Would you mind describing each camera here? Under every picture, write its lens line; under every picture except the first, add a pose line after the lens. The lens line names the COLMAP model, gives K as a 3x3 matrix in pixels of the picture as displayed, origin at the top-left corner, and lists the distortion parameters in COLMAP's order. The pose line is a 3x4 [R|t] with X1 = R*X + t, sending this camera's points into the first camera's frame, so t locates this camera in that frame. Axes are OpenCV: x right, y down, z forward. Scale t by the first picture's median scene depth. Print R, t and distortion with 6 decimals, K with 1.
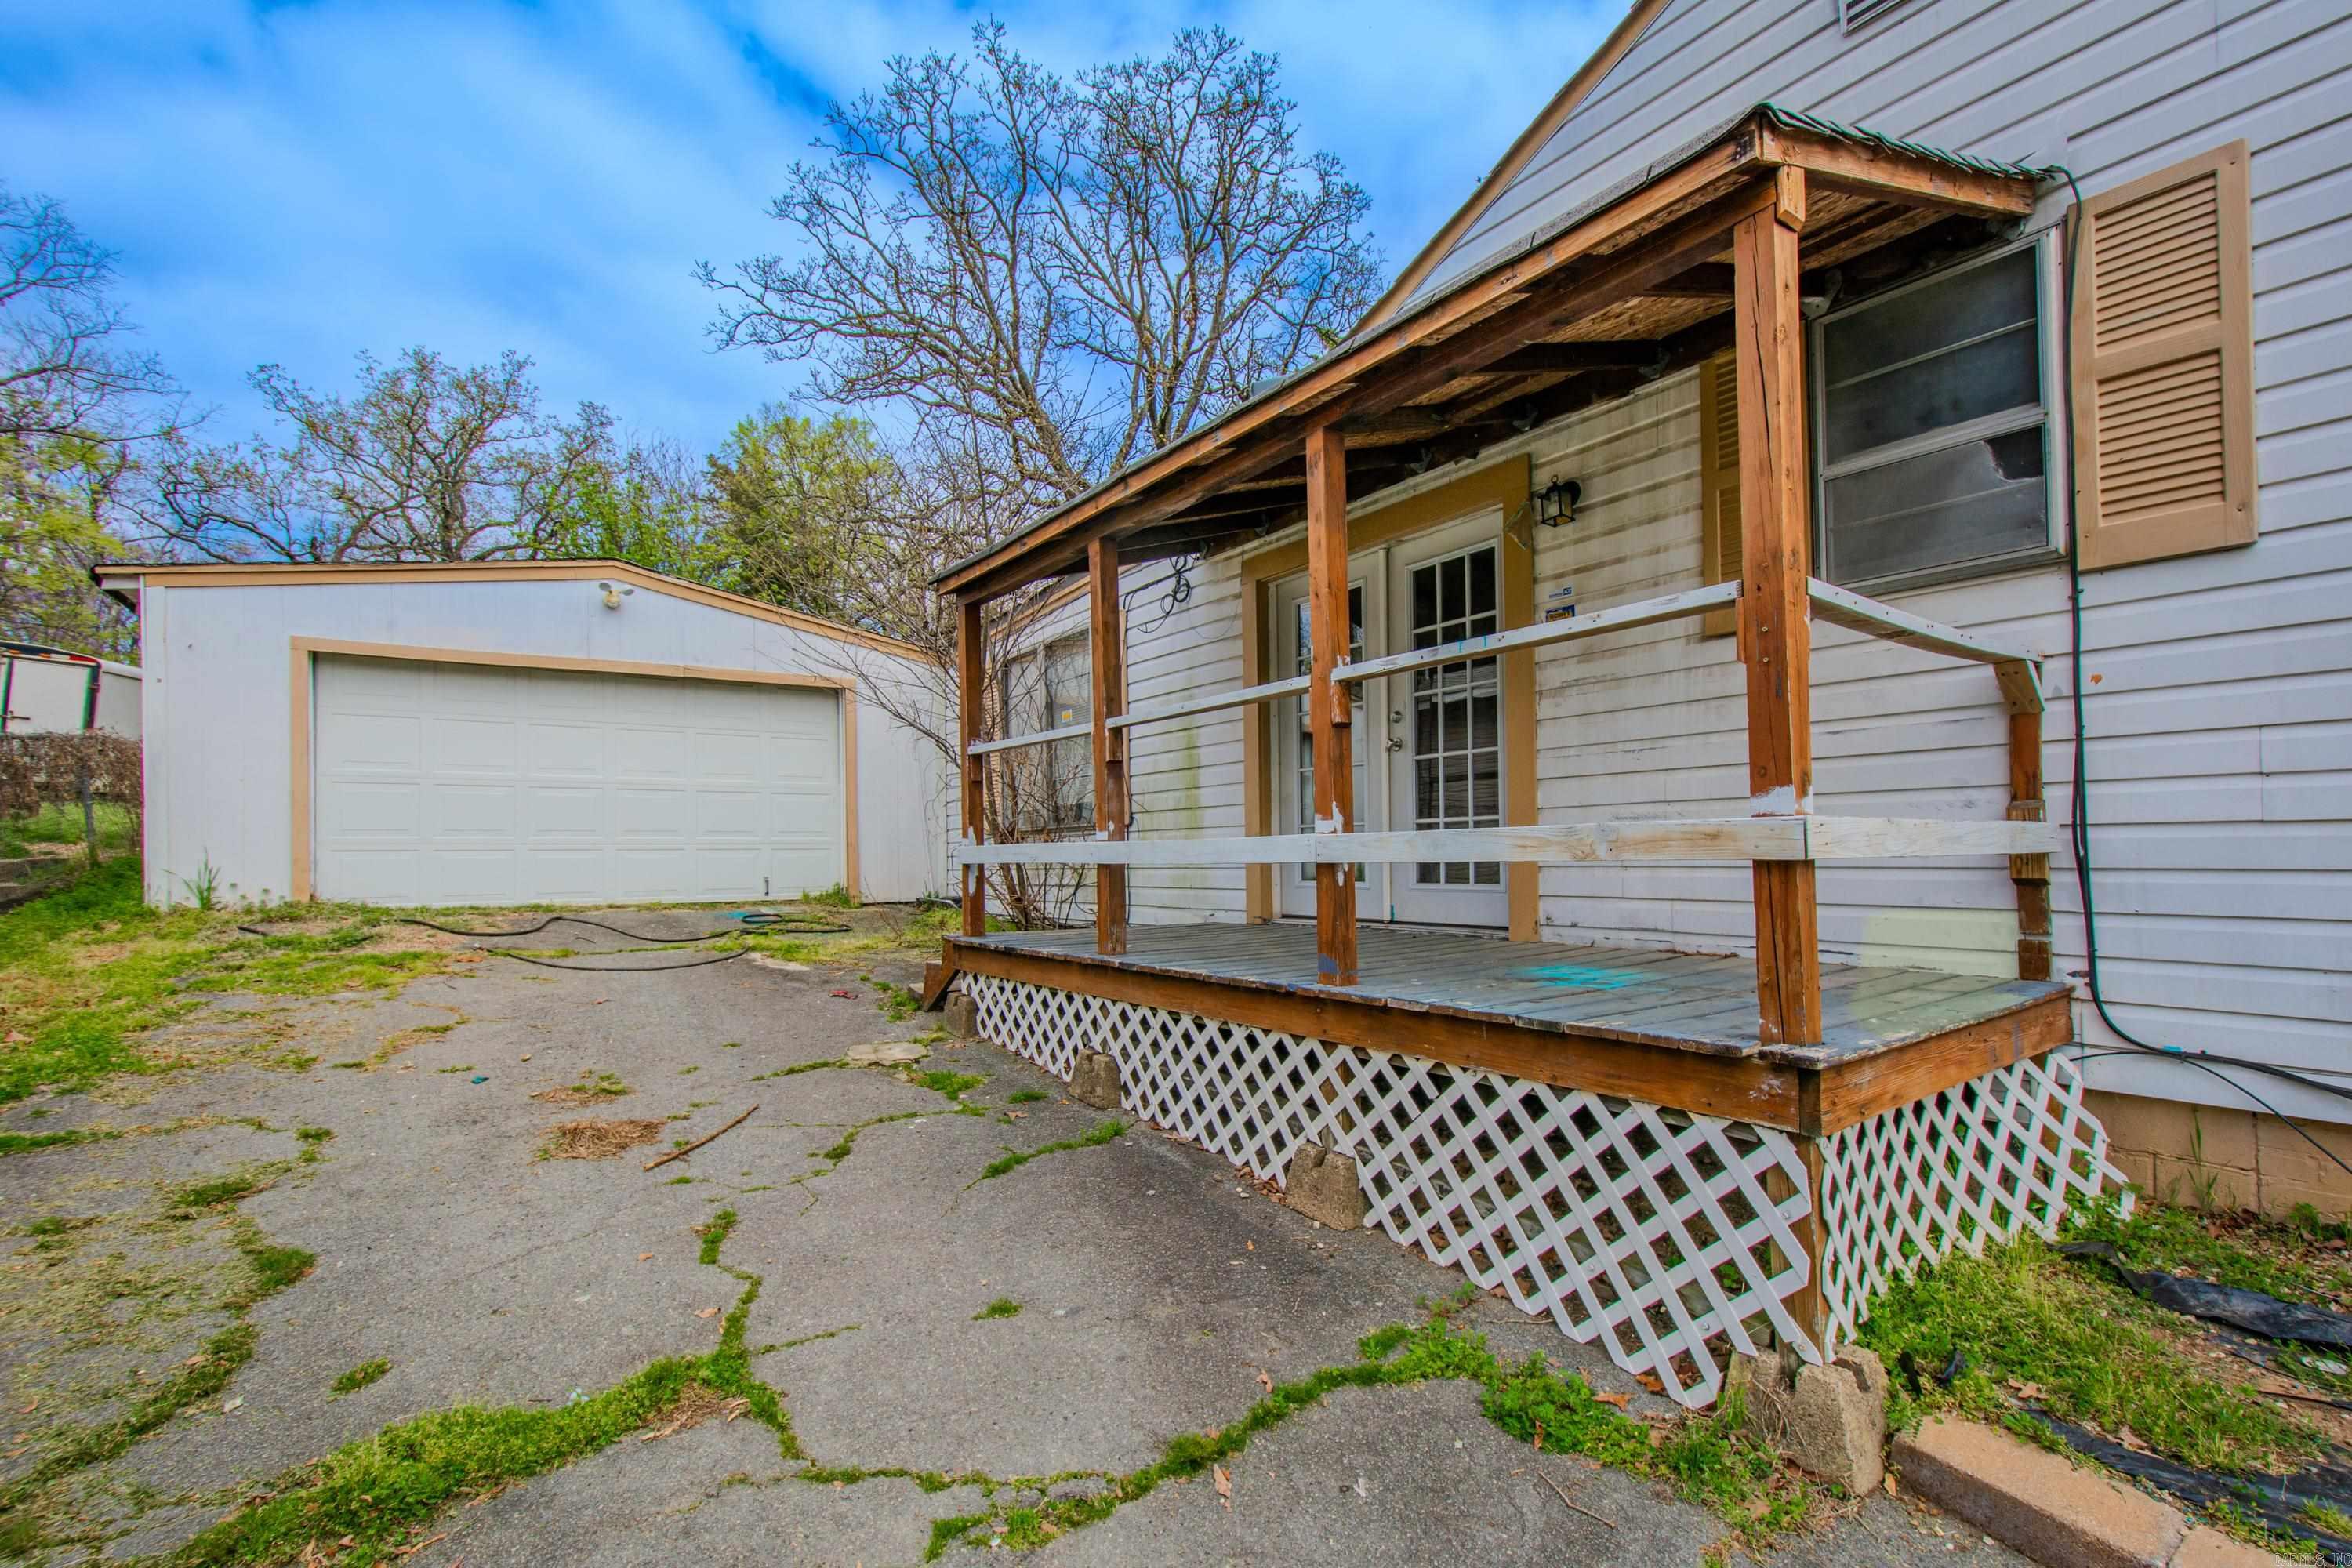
lens RADIAL K [[1024.4, 0, 1200.8], [0, 1024.4, 821.9], [0, 0, 1]] dist [0.013894, -0.008599]
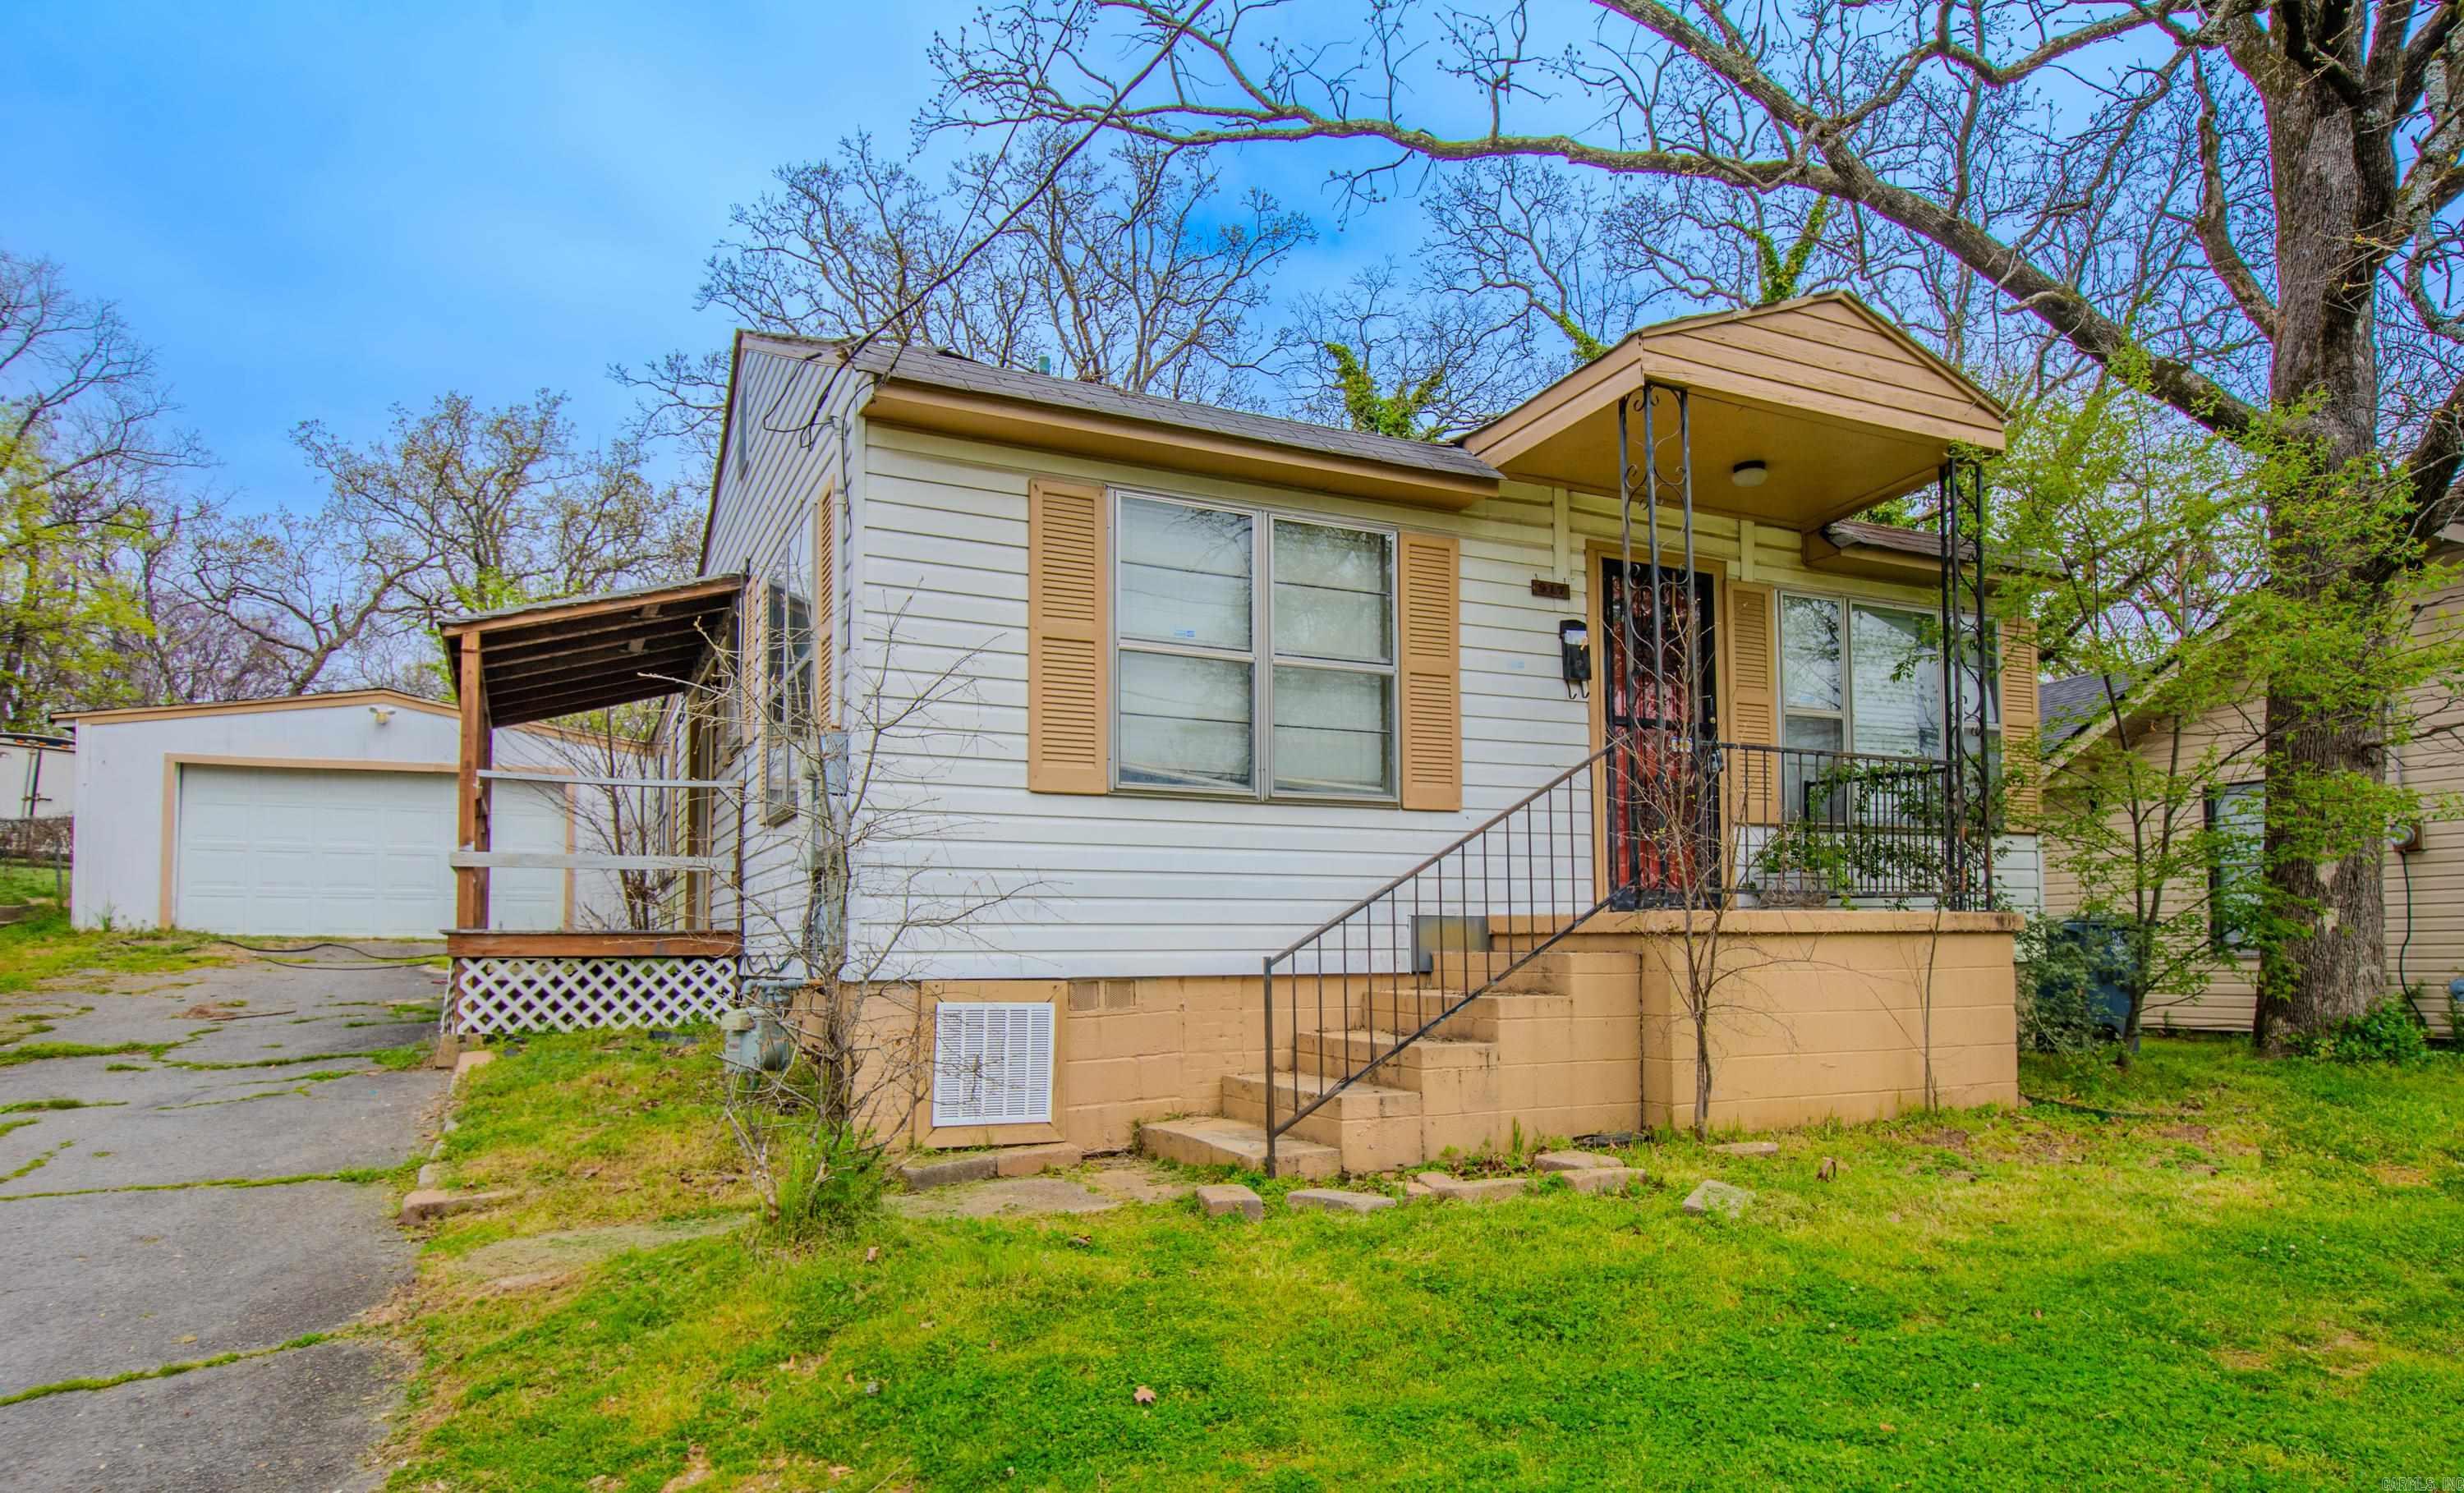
lens RADIAL K [[1446.8, 0, 1322.4], [0, 1446.8, 845.9], [0, 0, 1]] dist [0.035510, -0.033932]
pose [[0.987595, -0.005571, -0.156925, 0.467726], [-0.001381, 0.999024, -0.044155, 0.019722], [0.157018, 0.043824, 0.986623, -0.349036]]
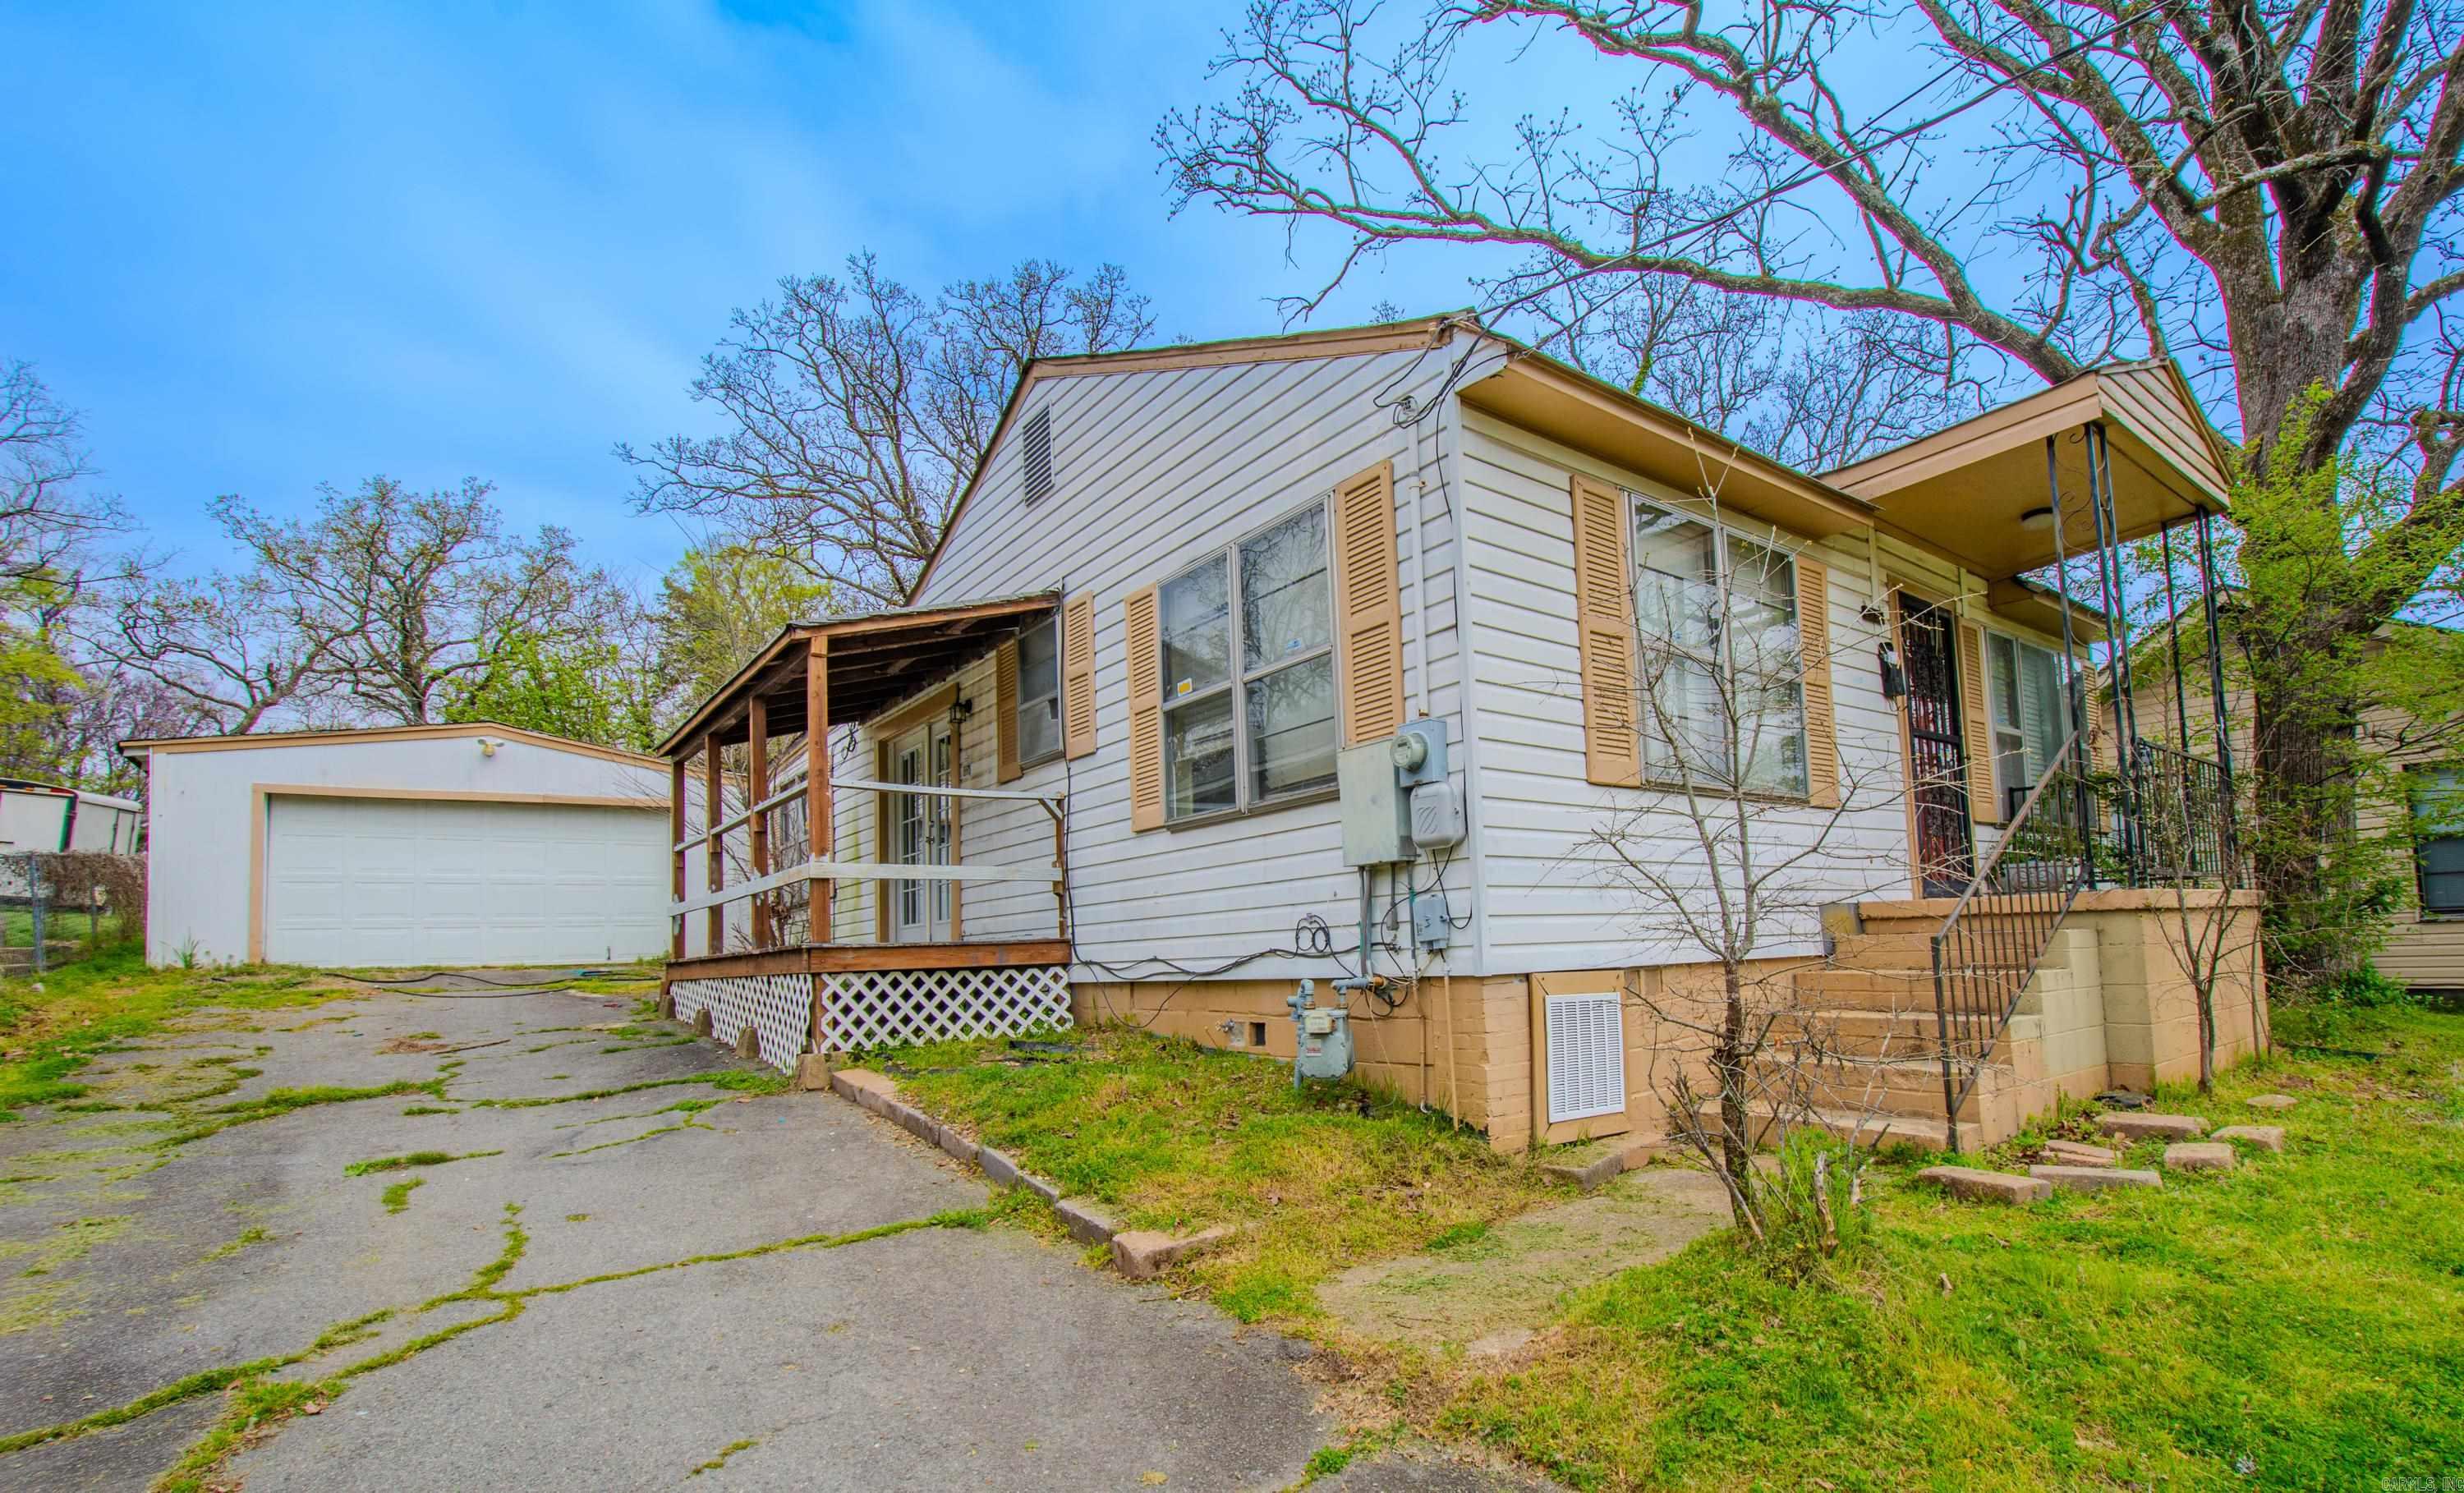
lens RADIAL K [[1102.5, 0, 1301.4], [0, 1102.5, 861.7], [0, 0, 1]] dist [0.018532, -0.009072]
pose [[0.998899, -0.022940, 0.040923, 0.227717], [0.025230, 0.998092, -0.056354, 0.024514], [-0.039552, 0.057325, 0.997572, -0.266612]]
